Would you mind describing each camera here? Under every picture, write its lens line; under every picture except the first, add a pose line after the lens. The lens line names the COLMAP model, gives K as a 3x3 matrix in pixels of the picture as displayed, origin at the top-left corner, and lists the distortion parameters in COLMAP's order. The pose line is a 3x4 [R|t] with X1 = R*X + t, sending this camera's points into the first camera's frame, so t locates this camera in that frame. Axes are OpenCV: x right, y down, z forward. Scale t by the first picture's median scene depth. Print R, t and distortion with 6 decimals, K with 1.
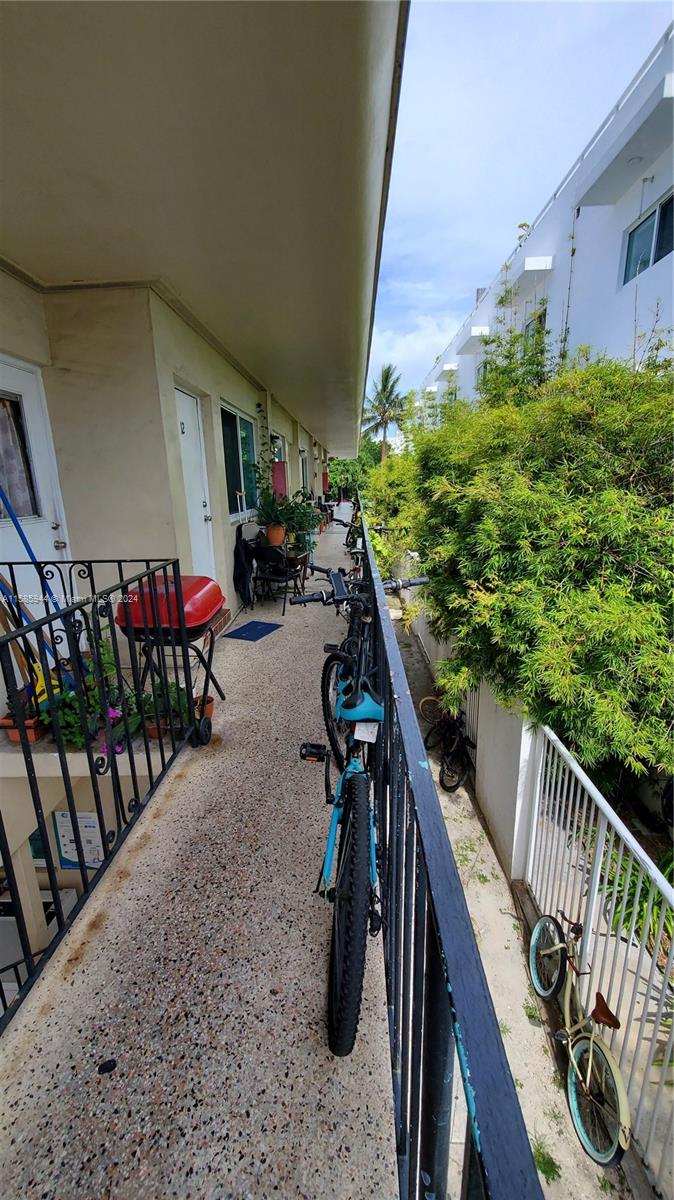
lens RADIAL K [[456.3, 0, 331.9], [0, 456.3, 593.9], [0, 0, 1]] dist [0.000053, 0.000214]
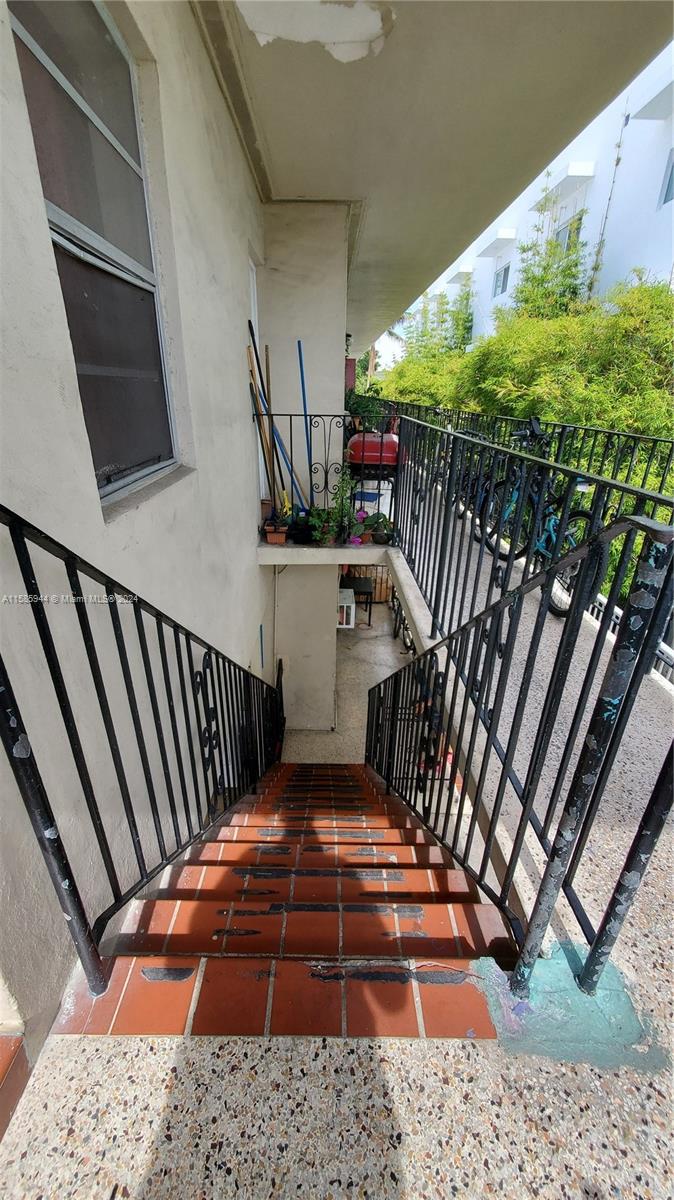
lens RADIAL K [[456.3, 0, 331.9], [0, 456.3, 593.9], [0, 0, 1]] dist [0.000053, 0.000214]
pose [[0.997409, 0.015391, 0.070270, -0.355011], [-0.027472, 0.984300, 0.174352, 0.132723], [-0.066483, -0.175831, 0.982173, -0.319353]]
